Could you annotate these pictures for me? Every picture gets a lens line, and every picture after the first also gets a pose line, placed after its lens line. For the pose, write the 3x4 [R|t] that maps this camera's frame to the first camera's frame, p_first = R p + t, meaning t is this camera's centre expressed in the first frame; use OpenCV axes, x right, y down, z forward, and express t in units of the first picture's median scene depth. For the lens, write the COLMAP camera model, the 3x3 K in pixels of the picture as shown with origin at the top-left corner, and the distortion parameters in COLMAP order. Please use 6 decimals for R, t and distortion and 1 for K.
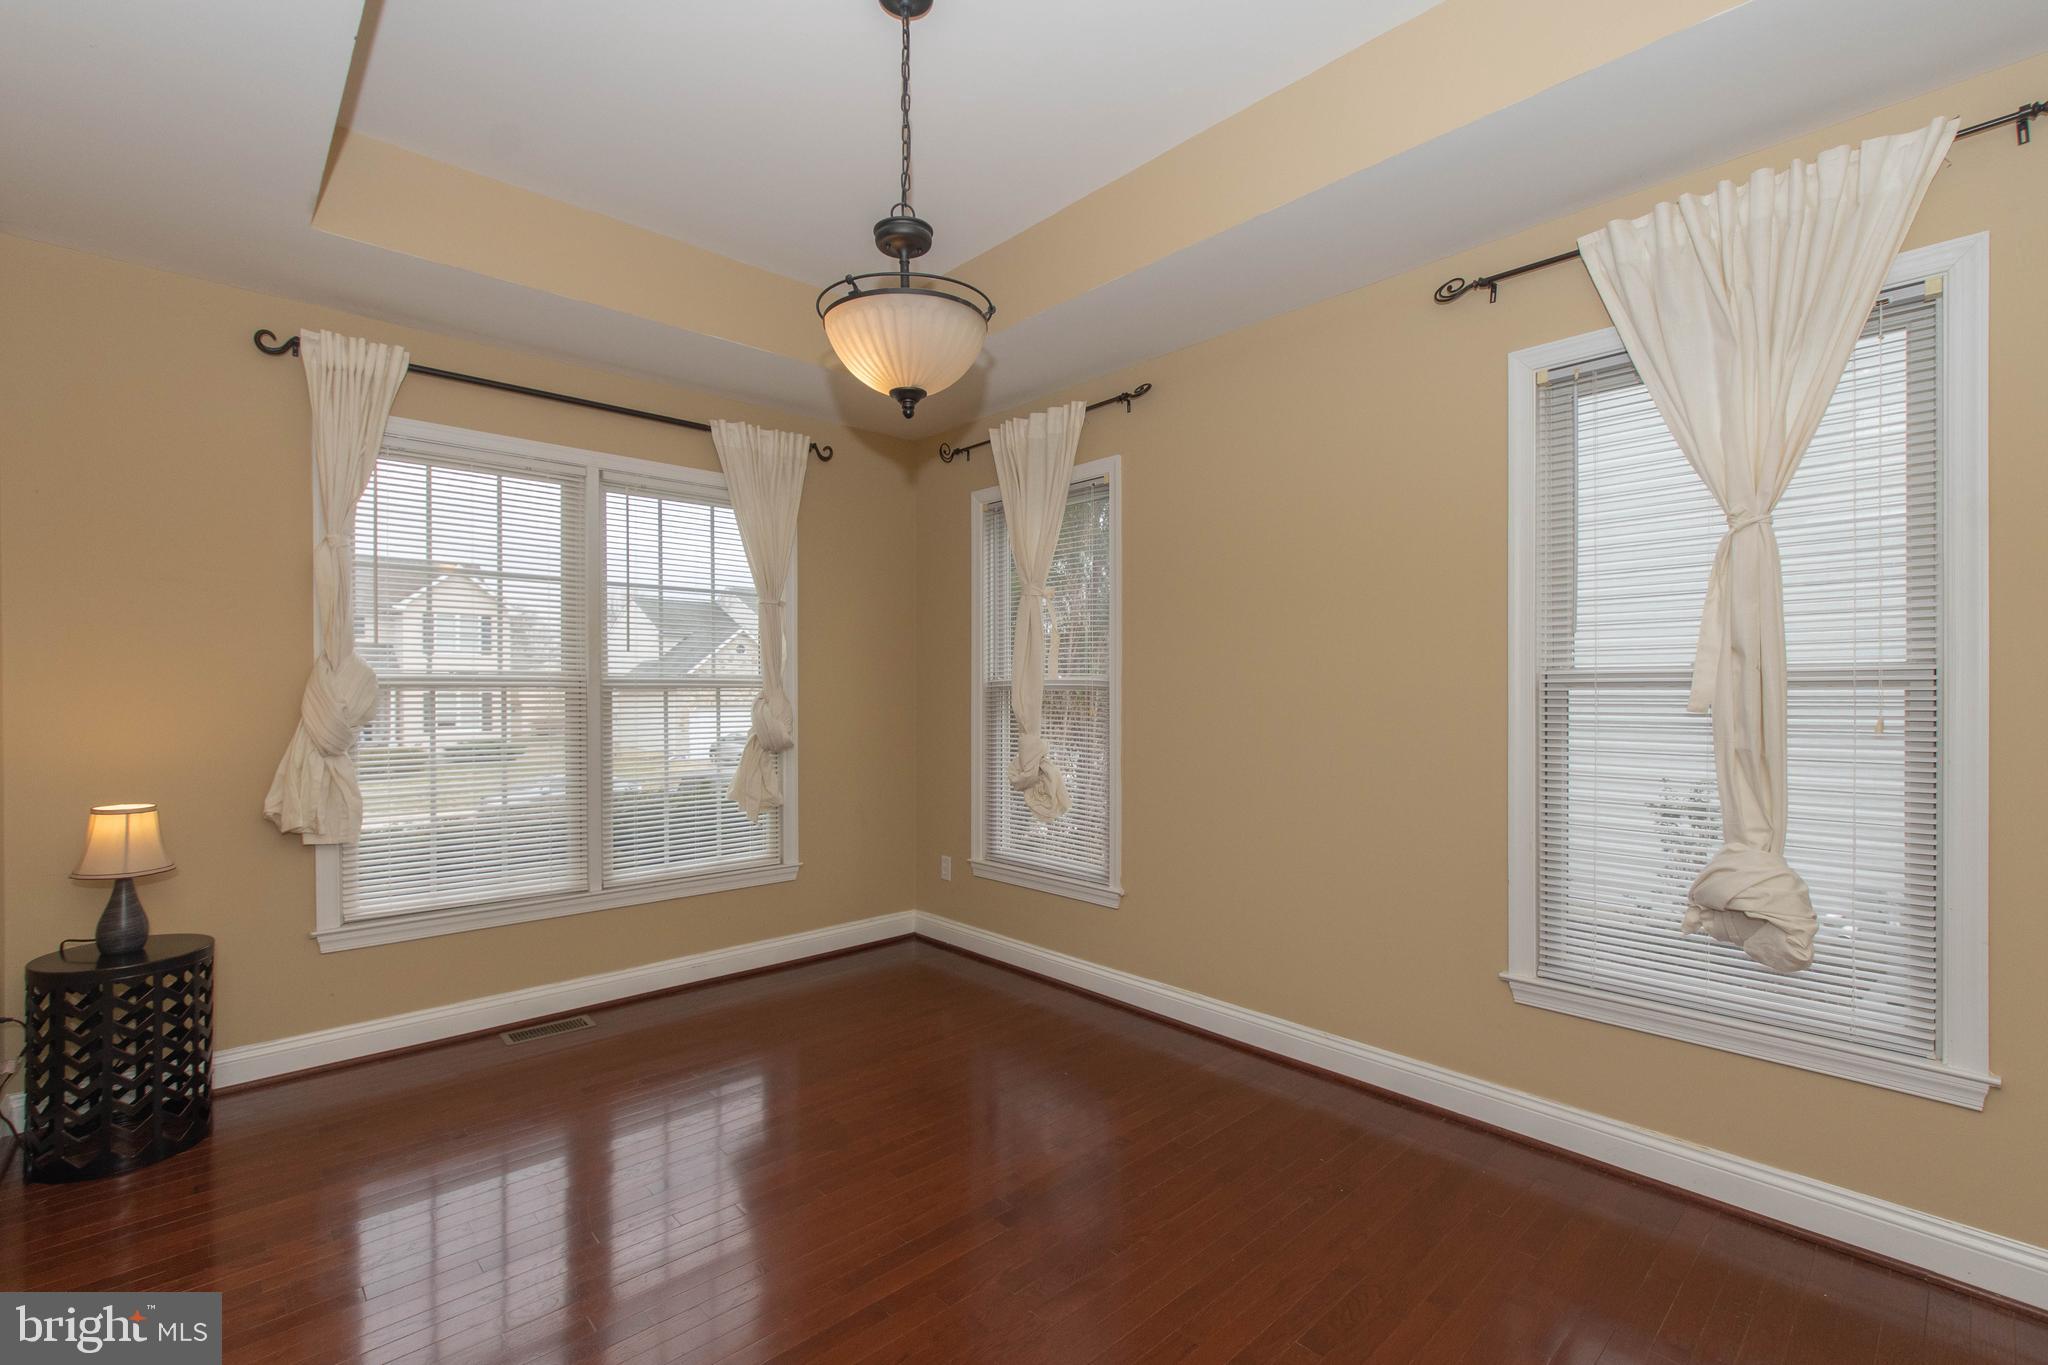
lens RADIAL K [[910.0, 0, 1043.6], [0, 910.0, 691.0], [0, 0, 1]] dist [-0.002509, 0.001401]
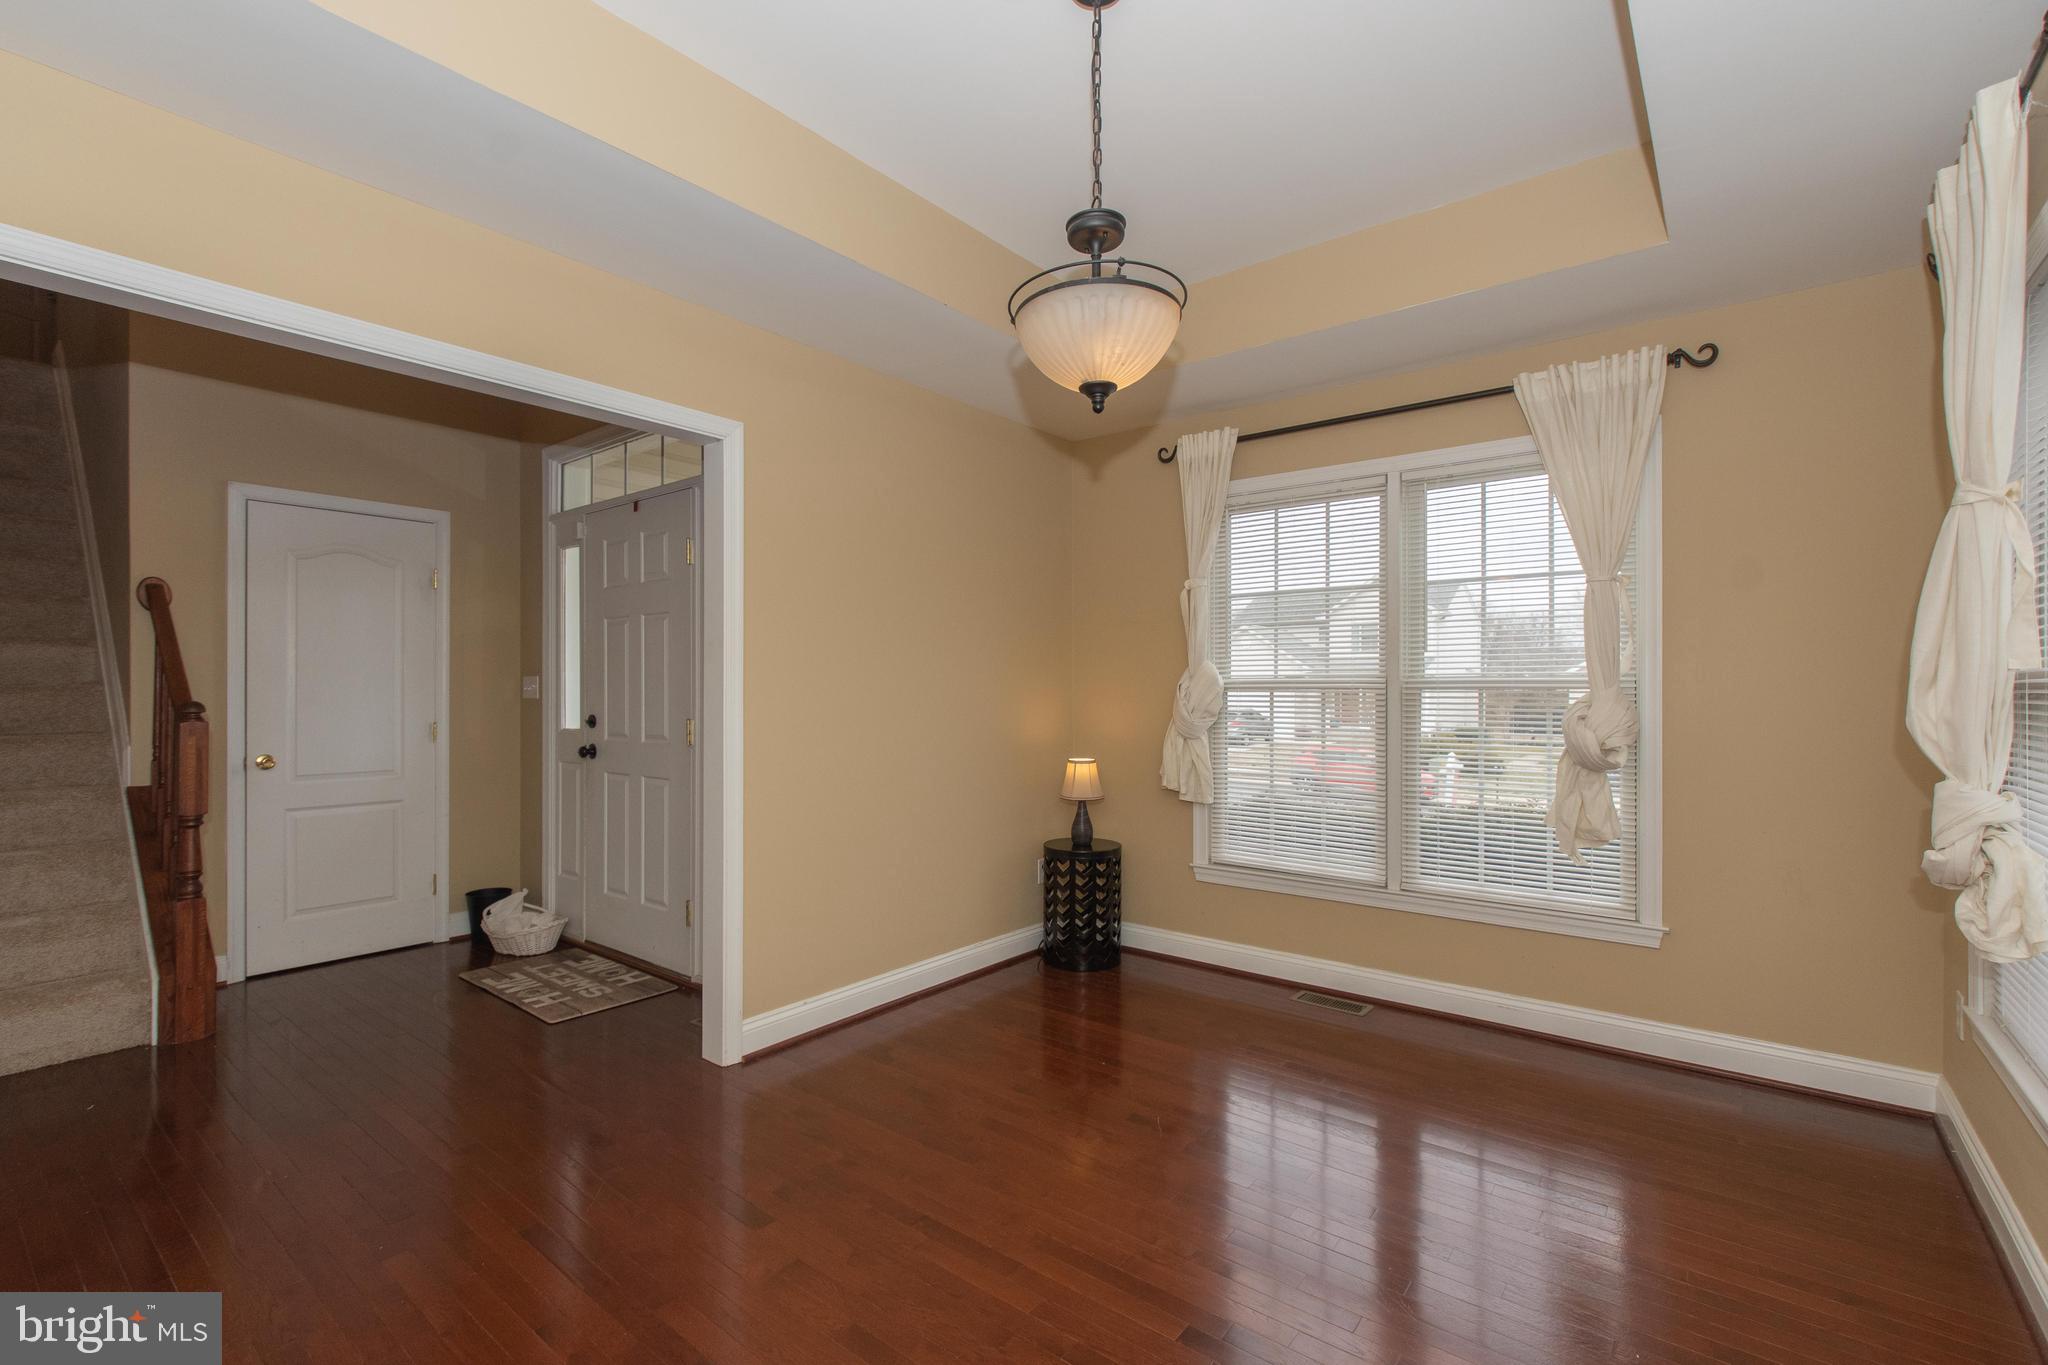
lens RADIAL K [[930.5, 0, 1032.6], [0, 930.5, 685.4], [0, 0, 1]] dist [0.002035, -0.001063]
pose [[0.119954, -0.006275, -0.992760, 0.565117], [-0.002151, 0.999976, -0.006581, -0.000126], [0.992777, 0.002925, 0.119938, 0.548196]]
